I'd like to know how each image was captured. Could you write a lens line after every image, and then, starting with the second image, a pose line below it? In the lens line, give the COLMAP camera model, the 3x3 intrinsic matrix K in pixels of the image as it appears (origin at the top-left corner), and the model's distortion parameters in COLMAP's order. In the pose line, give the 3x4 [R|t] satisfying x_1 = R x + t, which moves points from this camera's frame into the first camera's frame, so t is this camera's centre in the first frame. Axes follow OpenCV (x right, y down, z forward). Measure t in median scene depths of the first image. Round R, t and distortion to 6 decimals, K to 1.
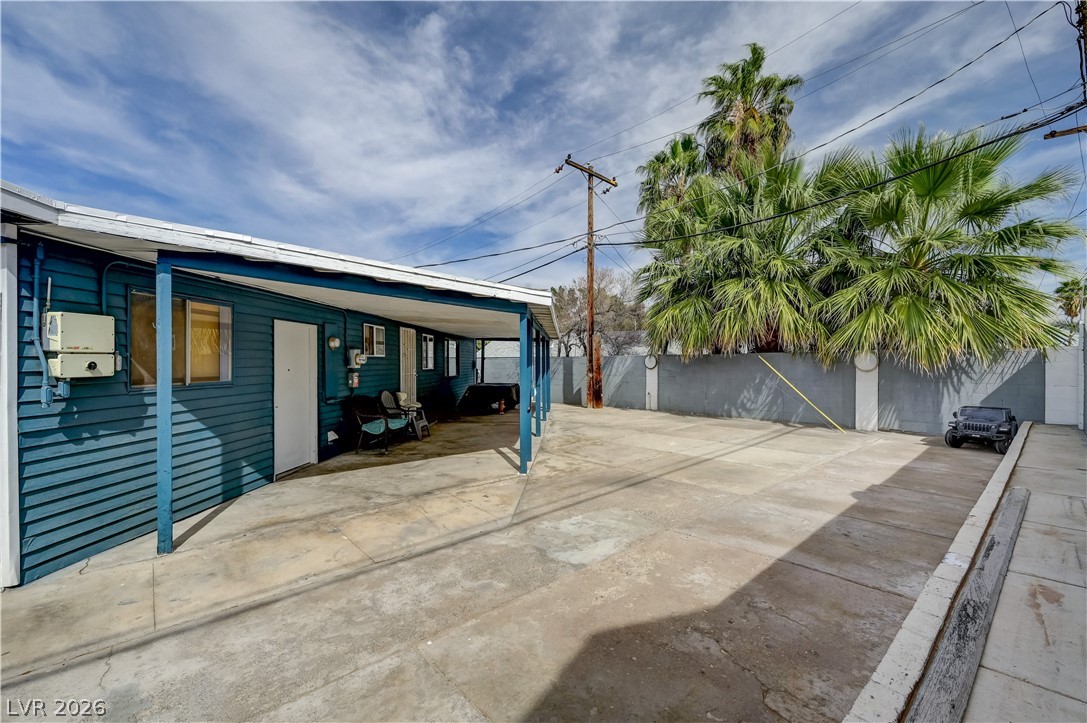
lens RADIAL K [[459.4, 0, 546.8], [0, 459.4, 358.9], [0, 0, 1]] dist [-0.001893, -0.000121]
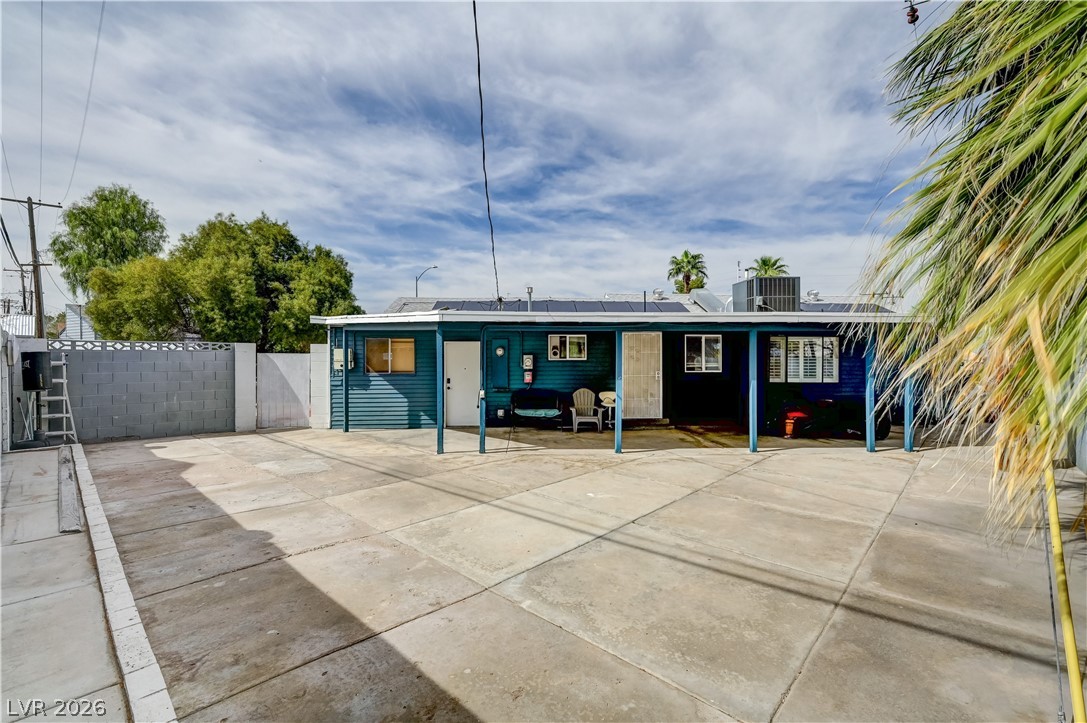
lens RADIAL K [[474.8, 0, 547.5], [0, 474.8, 362.0], [0, 0, 1]] dist [-0.000437, -0.000142]
pose [[0.074524, -0.000922, -0.997219, 1.616638], [0.007440, 0.999972, -0.000368, 0.001965], [0.997191, -0.007392, 0.074528, 1.509423]]
